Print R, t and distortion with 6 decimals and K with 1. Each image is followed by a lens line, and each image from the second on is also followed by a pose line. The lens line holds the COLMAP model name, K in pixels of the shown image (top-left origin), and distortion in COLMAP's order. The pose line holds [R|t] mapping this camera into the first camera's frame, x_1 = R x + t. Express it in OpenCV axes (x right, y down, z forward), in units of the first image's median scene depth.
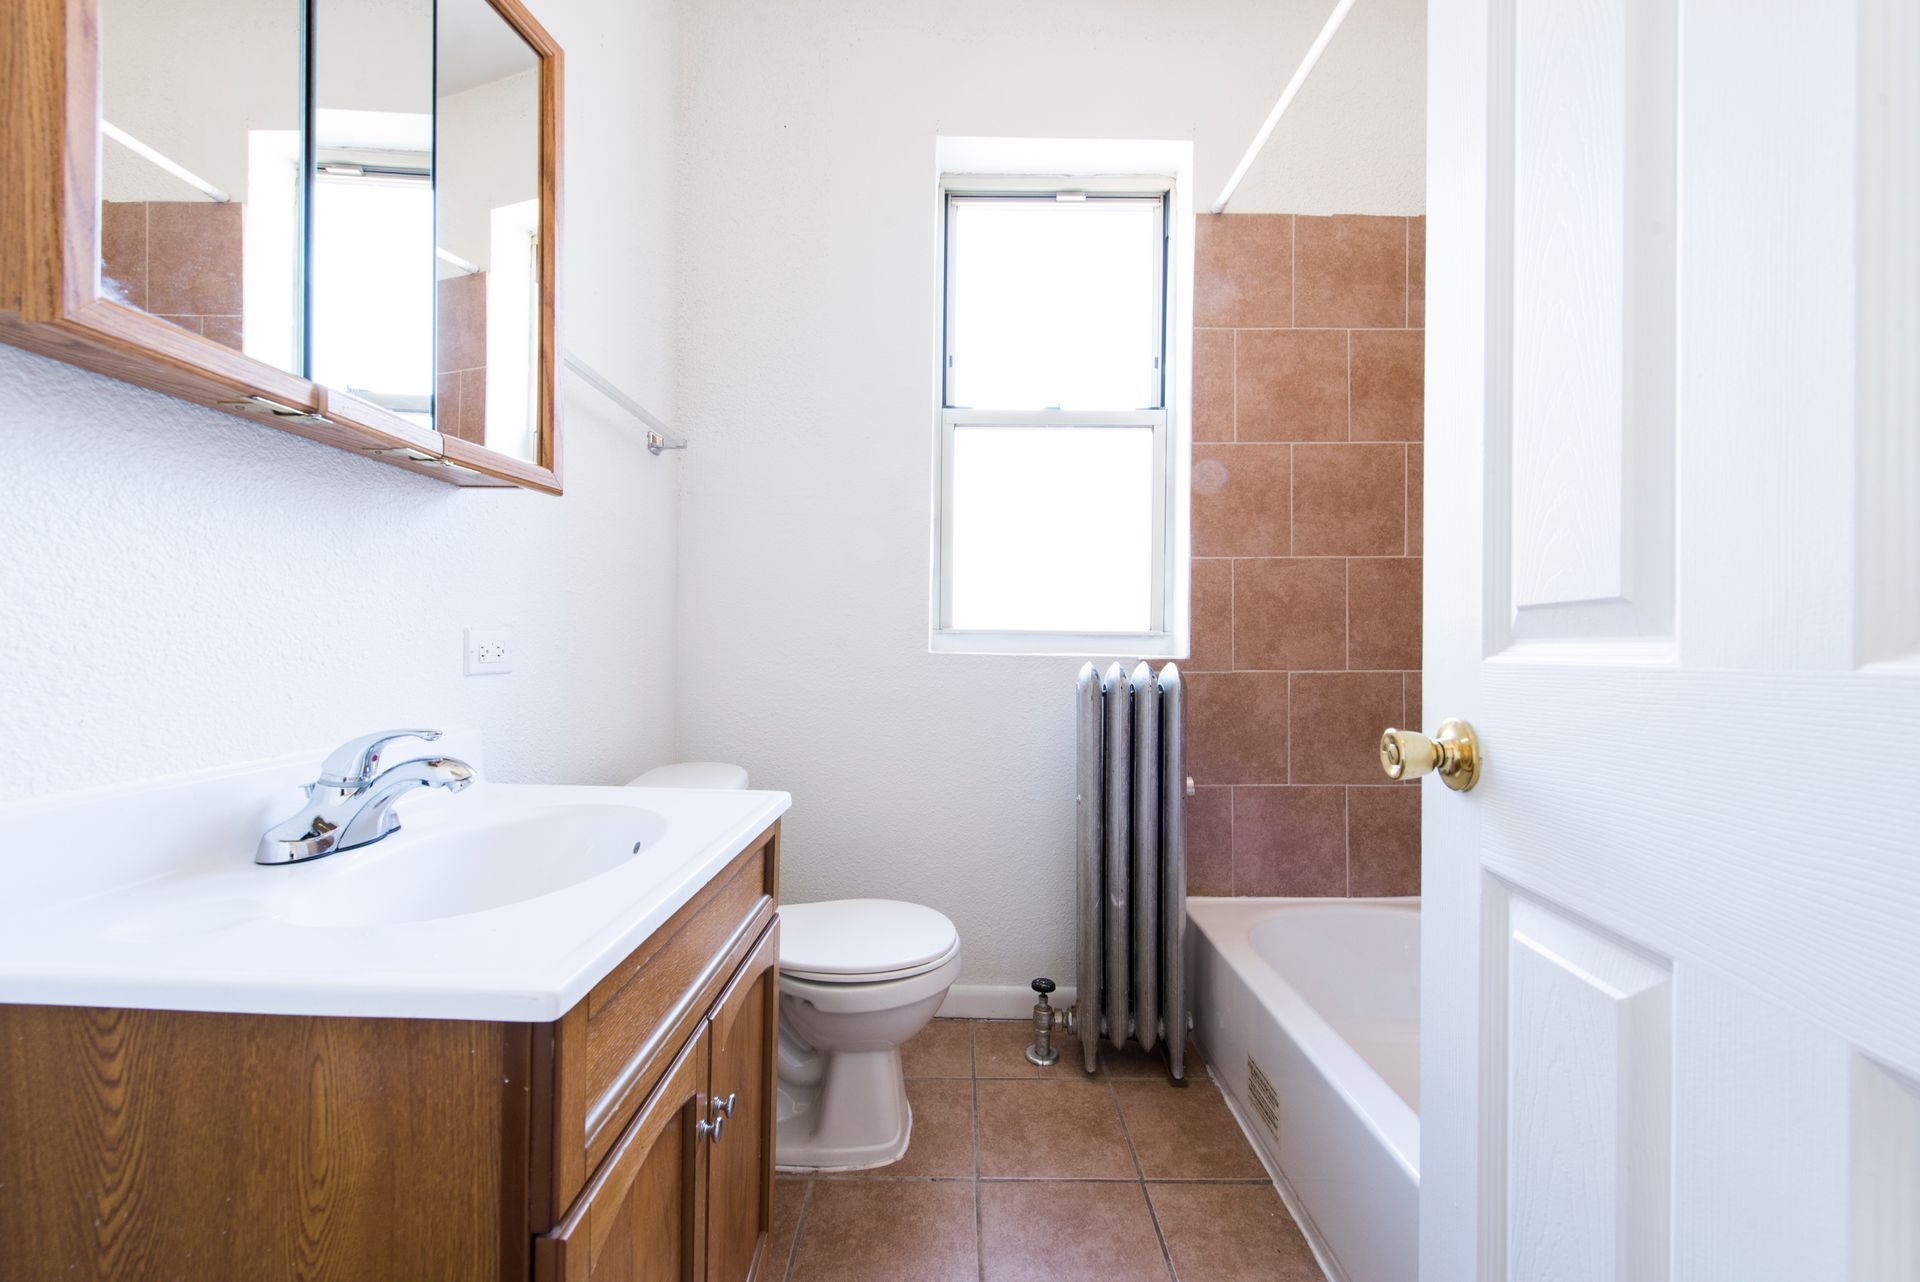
lens RADIAL K [[754.2, 0, 959.4], [0, 754.2, 646.1], [0, 0, 1]] dist [0.021379, -0.005476]
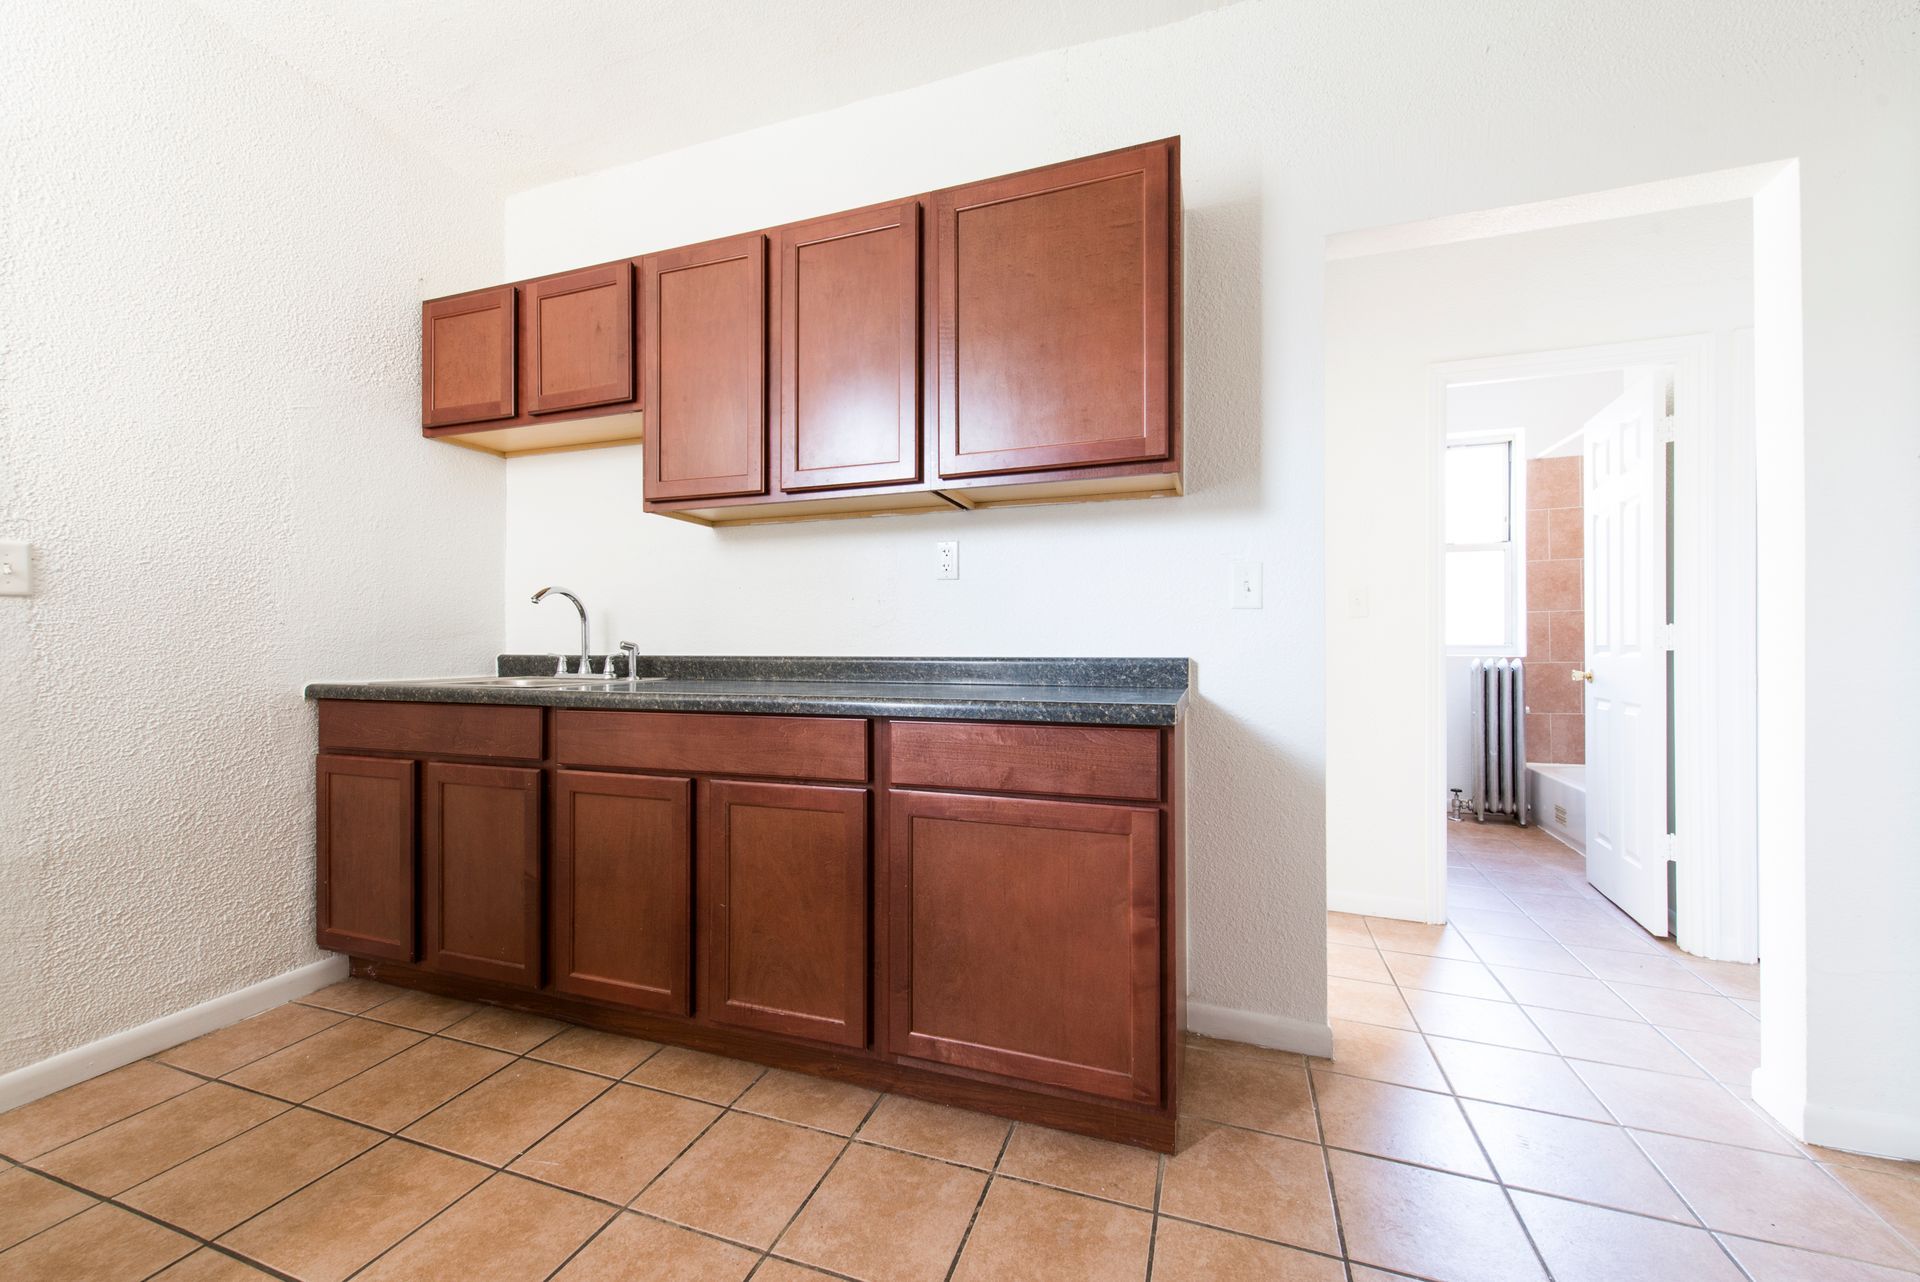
lens RADIAL K [[751.4, 0, 957.3], [0, 751.4, 641.7], [0, 0, 1]] dist [0.018165, -0.006224]
pose [[0.939847, -0.011984, -0.341387, -0.586275], [0.010300, 0.999924, -0.006743, -0.034698], [0.341442, 0.002821, 0.939899, -1.923363]]
